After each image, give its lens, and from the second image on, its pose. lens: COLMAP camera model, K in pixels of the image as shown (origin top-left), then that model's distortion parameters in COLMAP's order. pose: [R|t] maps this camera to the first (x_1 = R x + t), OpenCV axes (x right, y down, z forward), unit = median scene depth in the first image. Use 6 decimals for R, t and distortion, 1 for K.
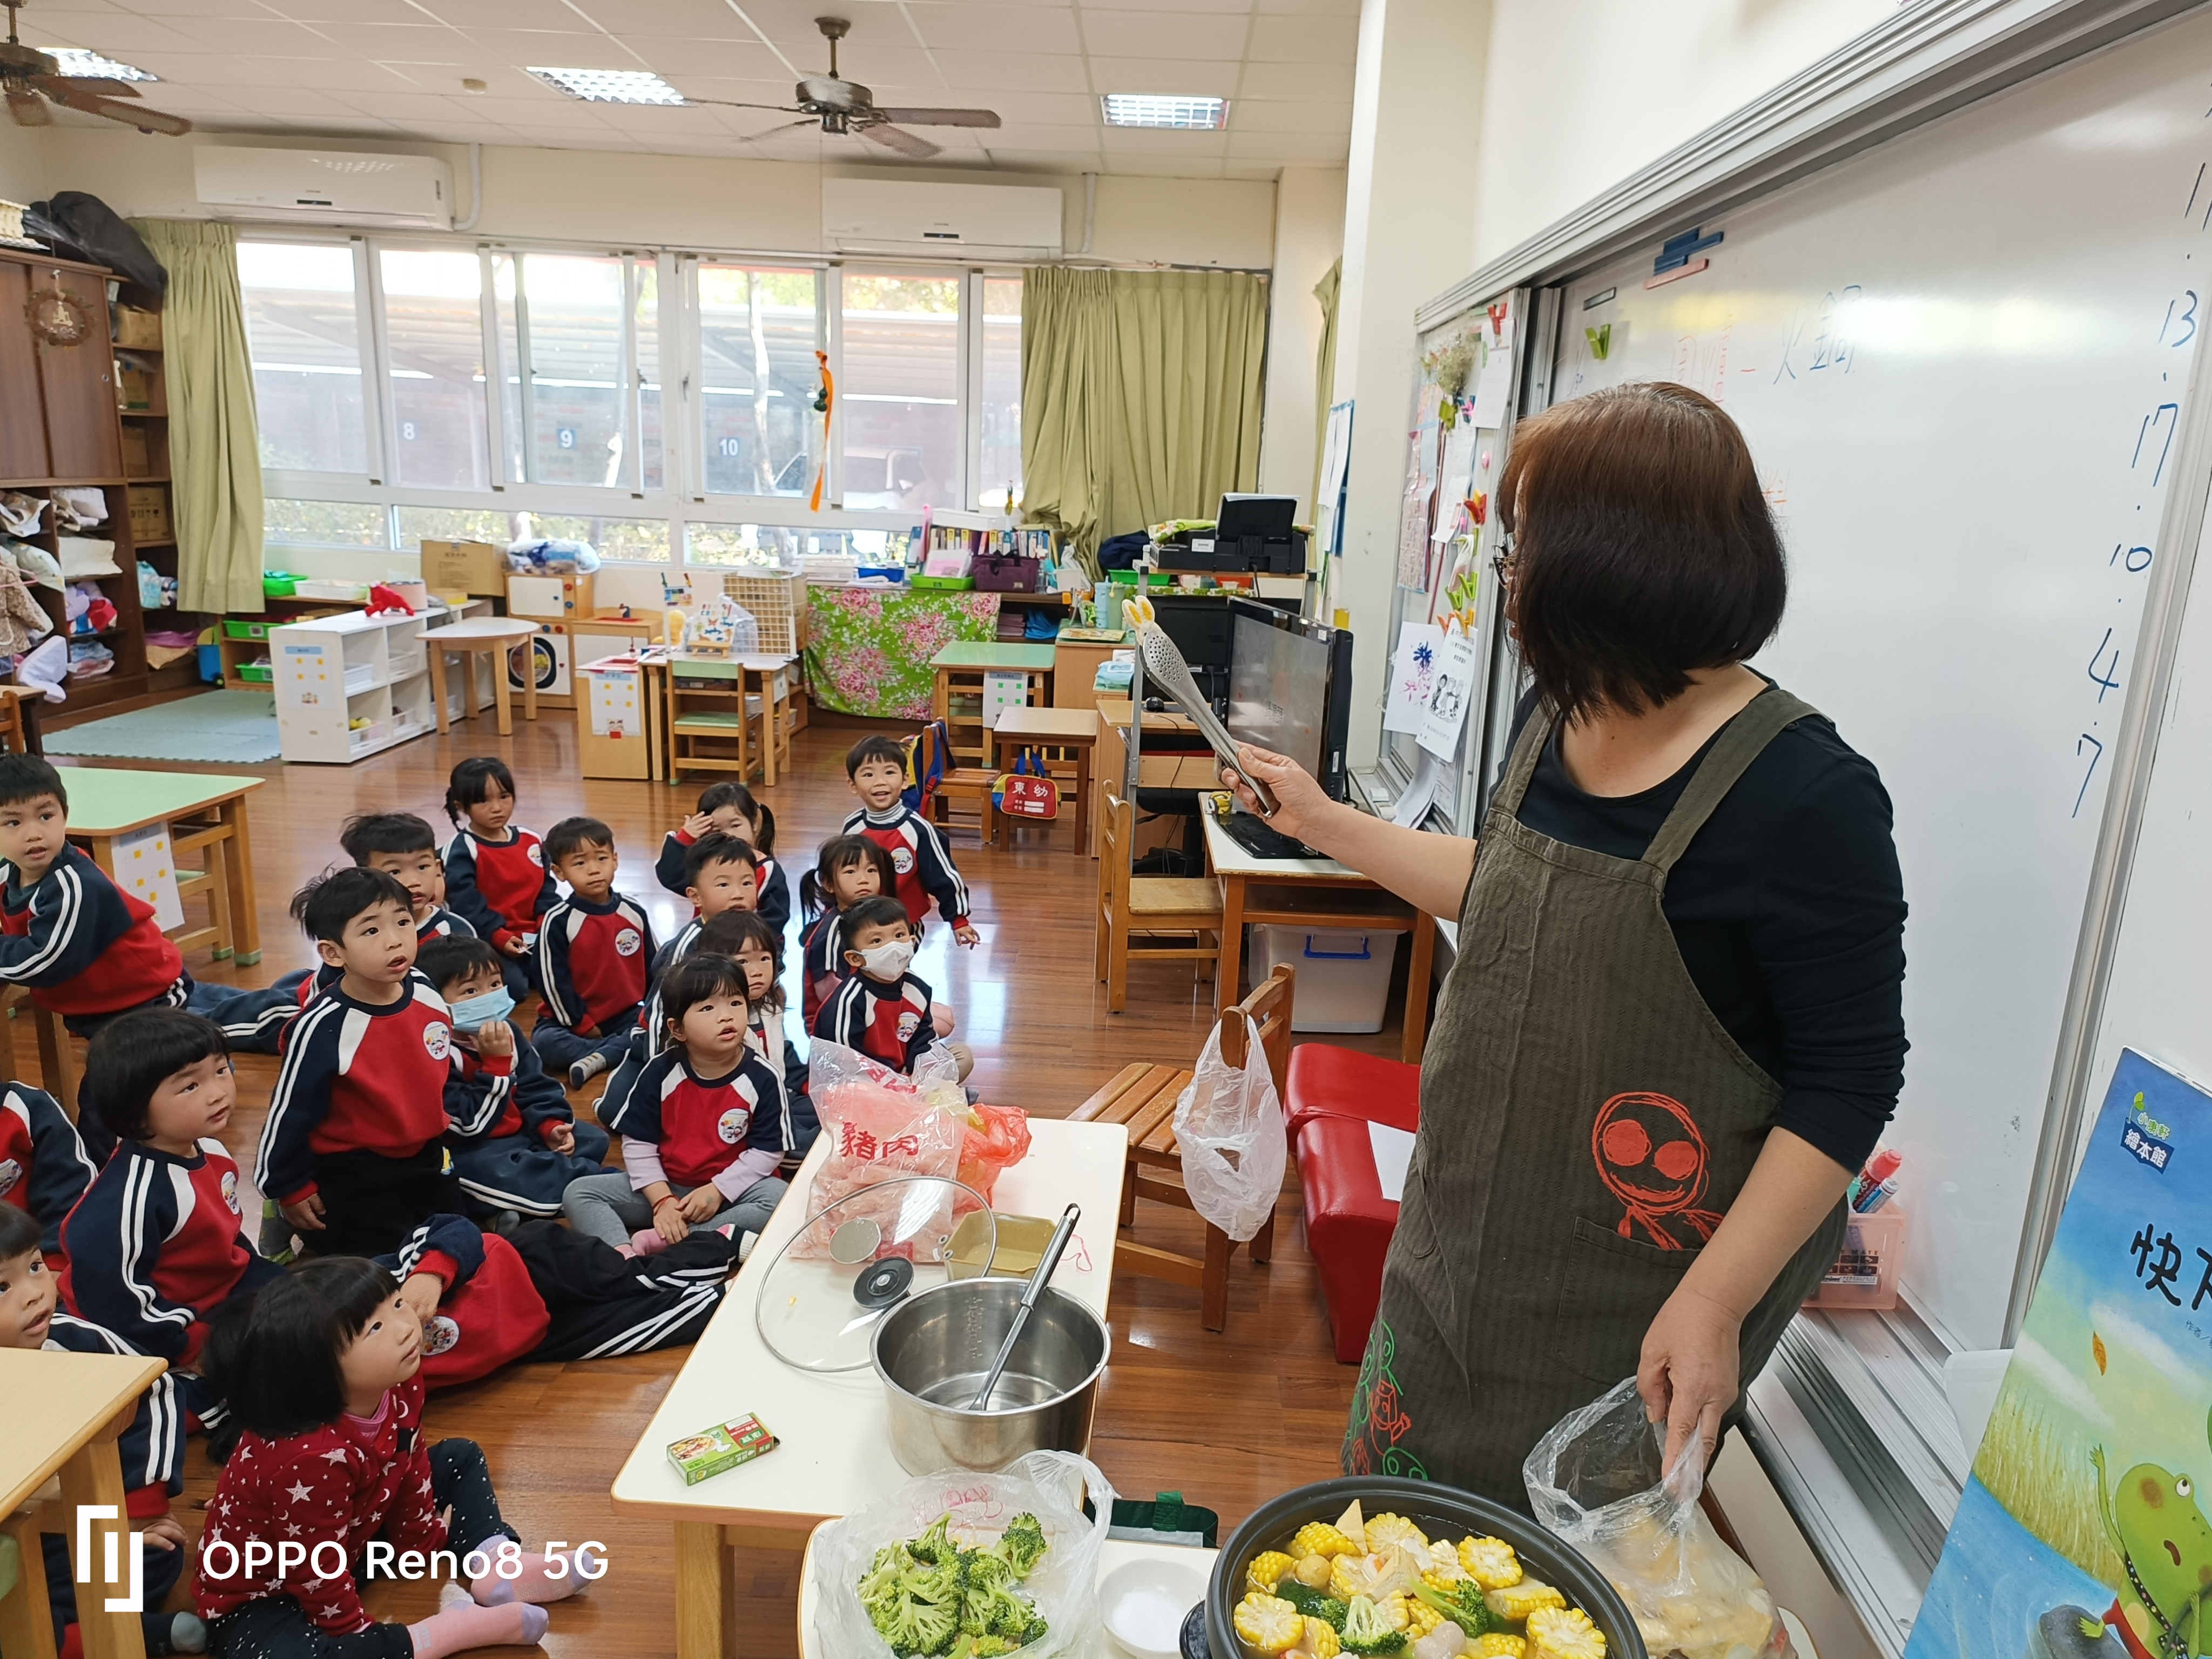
lens RADIAL K [[1598.3, 0, 1094.7], [0, 1598.3, 843.2], [0, 0, 1]] dist [0.070032, -0.076290]
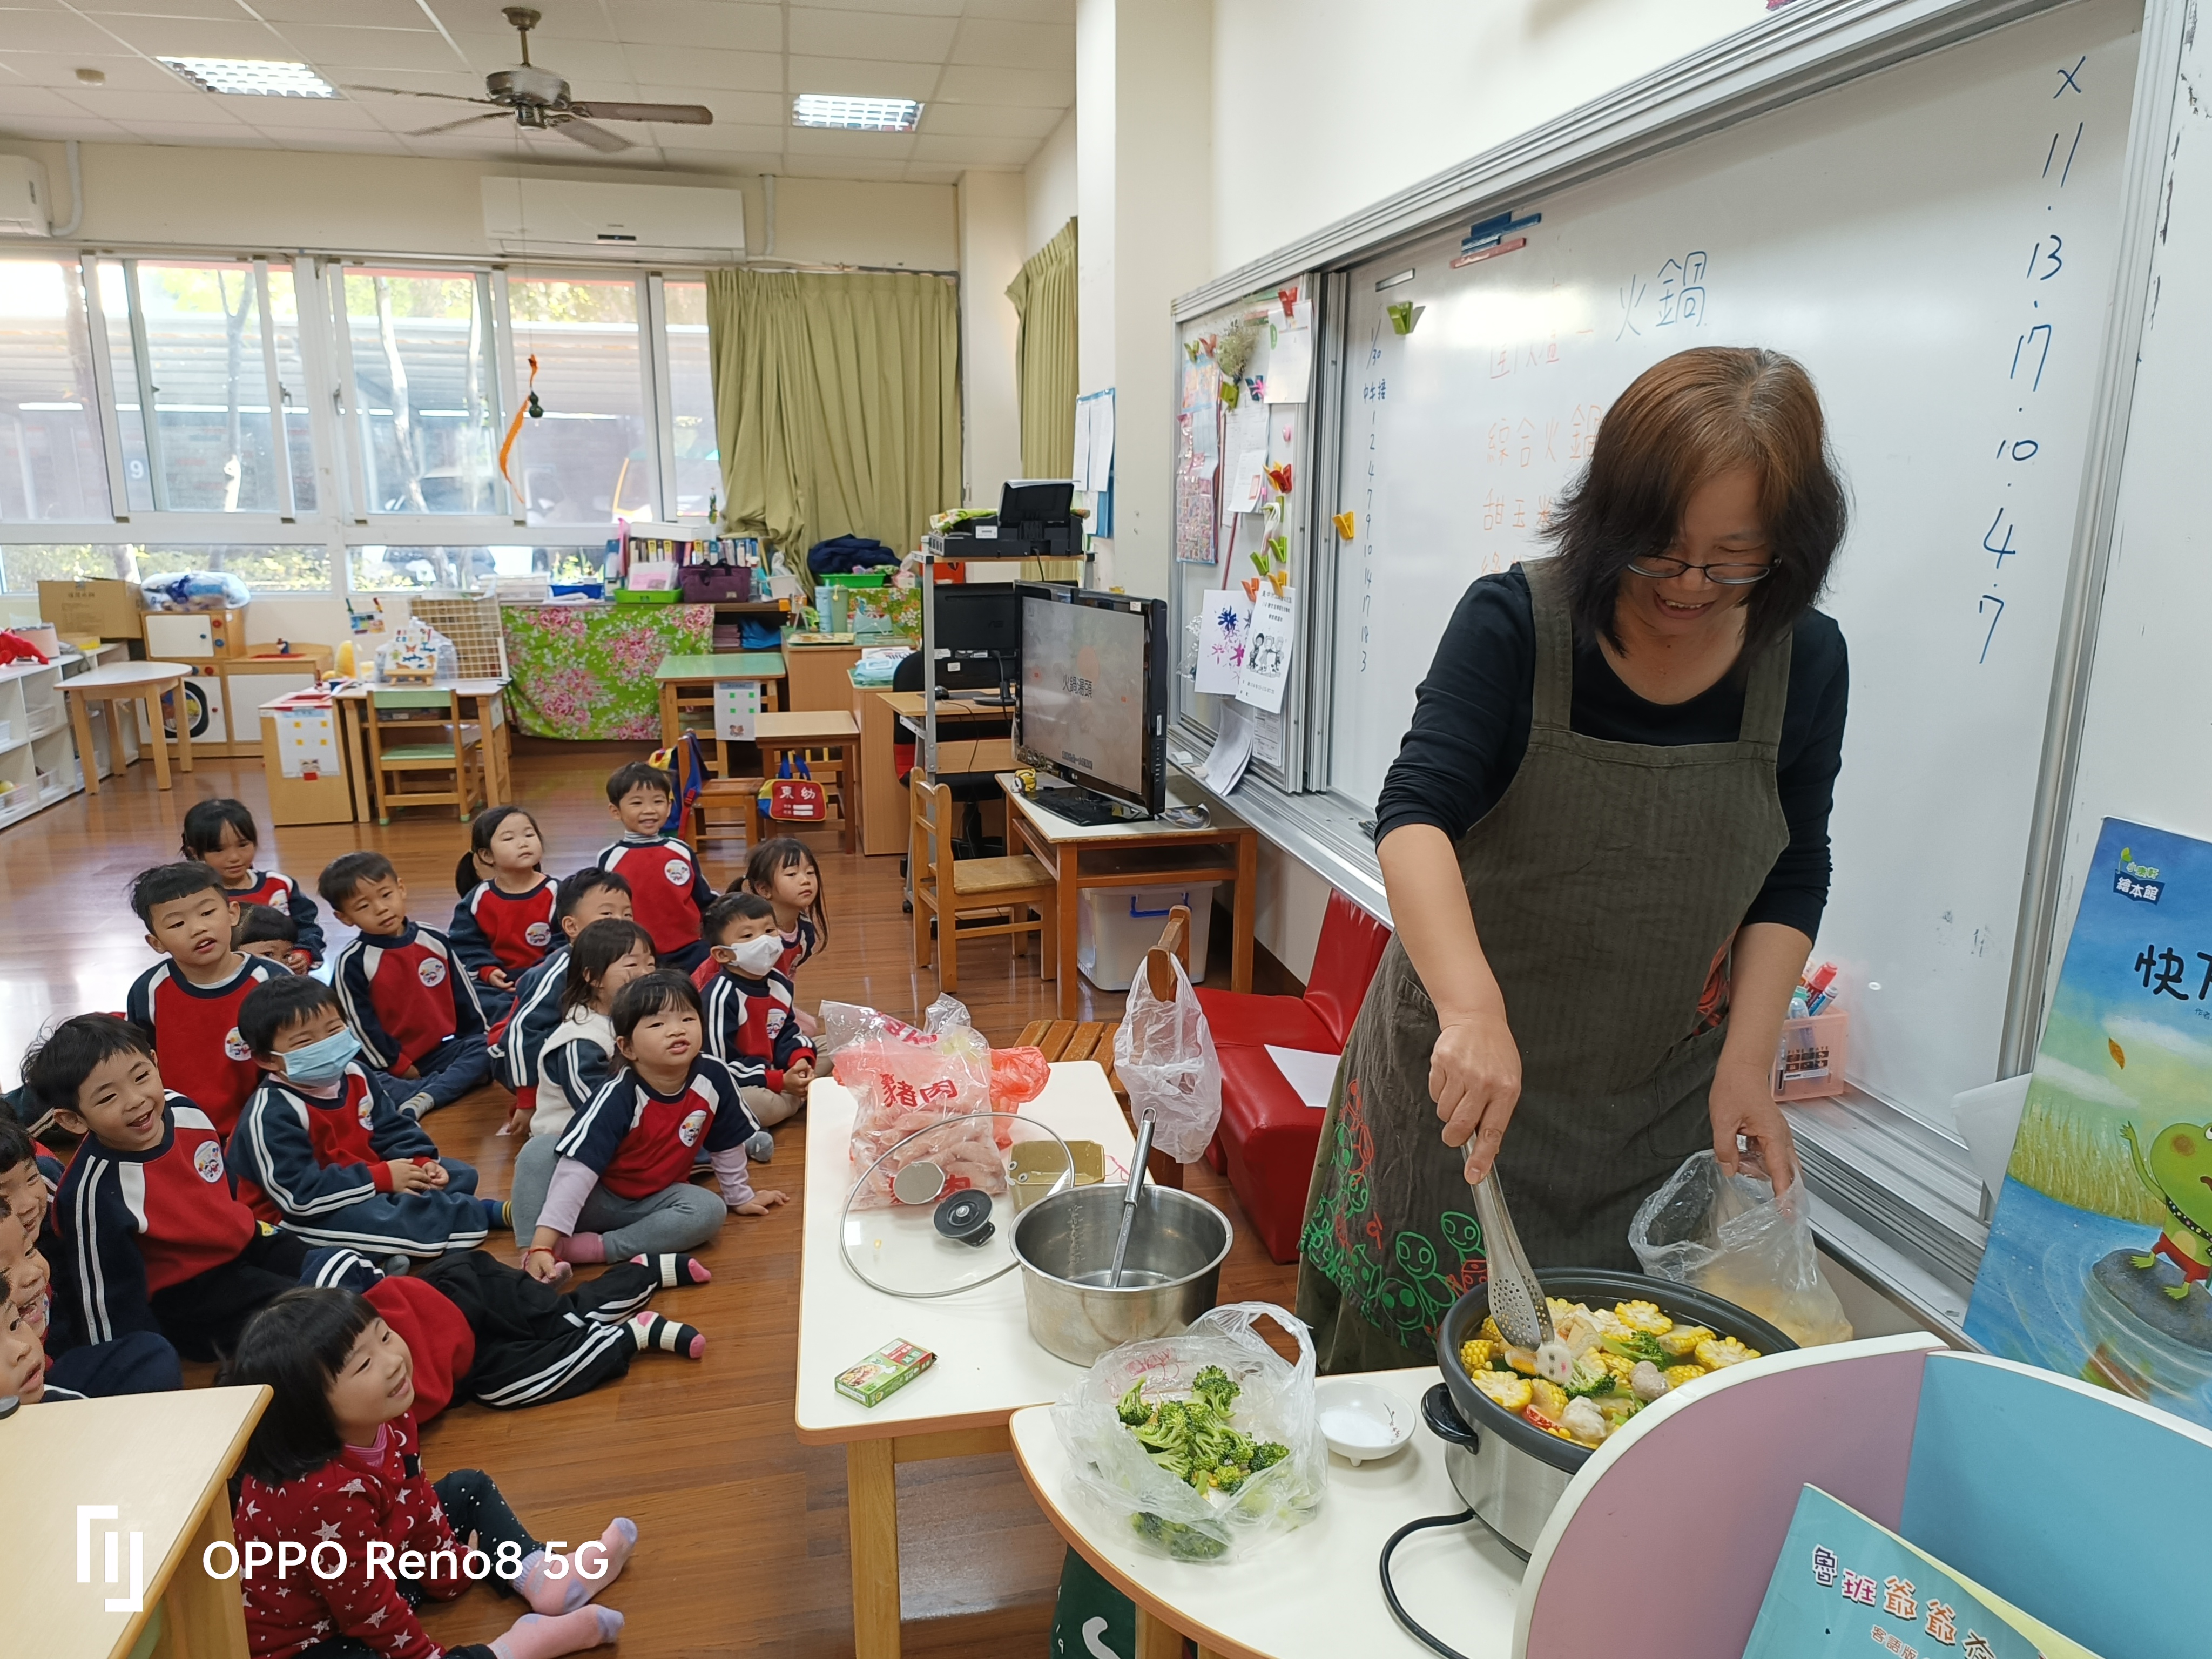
lens RADIAL K [[1598.3, 0, 1127.9], [0, 1598.3, 852.2], [0, 0, 1]] dist [0.070032, -0.076290]
pose [[0.967070, -0.093810, 0.236590, -0.106294], [0.094354, 0.995498, 0.009049, 0.017339], [-0.236374, 0.013572, 0.971567, -0.016724]]
